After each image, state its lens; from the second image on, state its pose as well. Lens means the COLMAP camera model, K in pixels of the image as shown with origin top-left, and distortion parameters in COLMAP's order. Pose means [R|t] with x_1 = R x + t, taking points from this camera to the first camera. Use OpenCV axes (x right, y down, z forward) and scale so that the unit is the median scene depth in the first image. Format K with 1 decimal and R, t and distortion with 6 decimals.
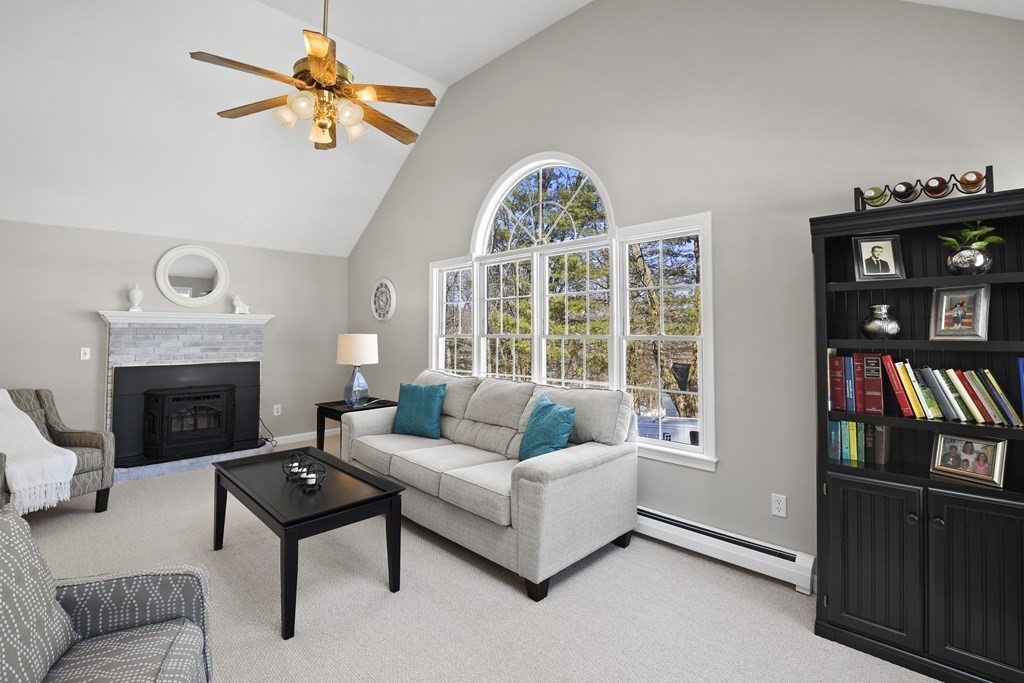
lens RADIAL K [[465.8, 0, 508.7], [0, 465.8, 310.3], [0, 0, 1]] dist [-0.003512, -0.000768]
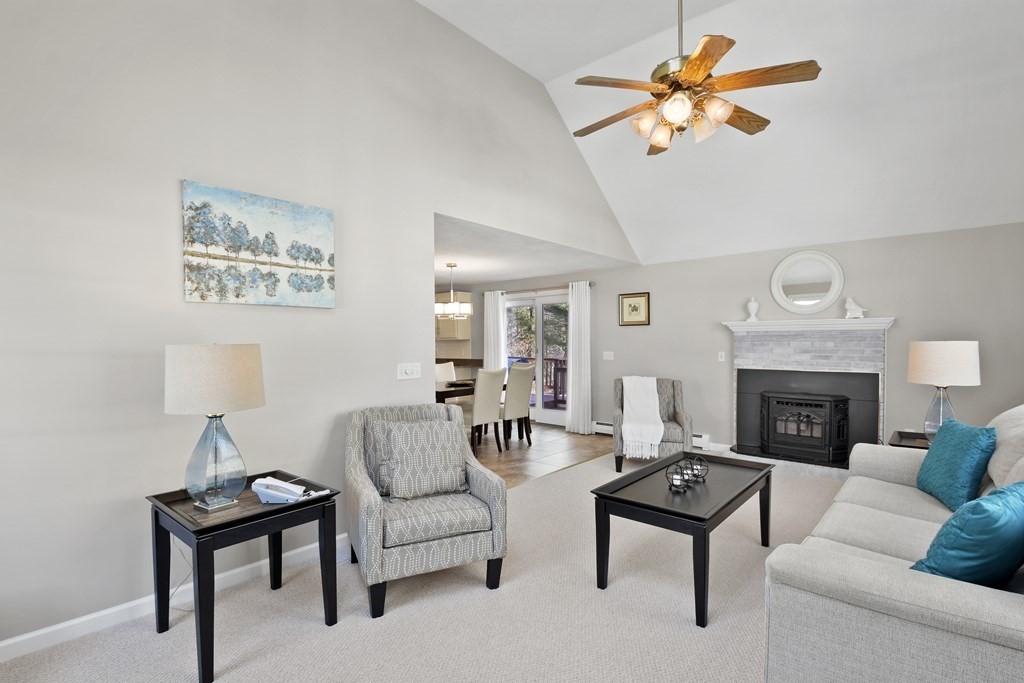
lens RADIAL K [[472.1, 0, 490.6], [0, 472.1, 341.8], [0, 0, 1]] dist [0.000349, -0.000087]
pose [[0.062937, 0.001798, -0.998016, 0.307031], [0.049704, 0.998752, 0.004934, 0.015151], [0.996779, -0.049916, 0.062770, 0.276262]]
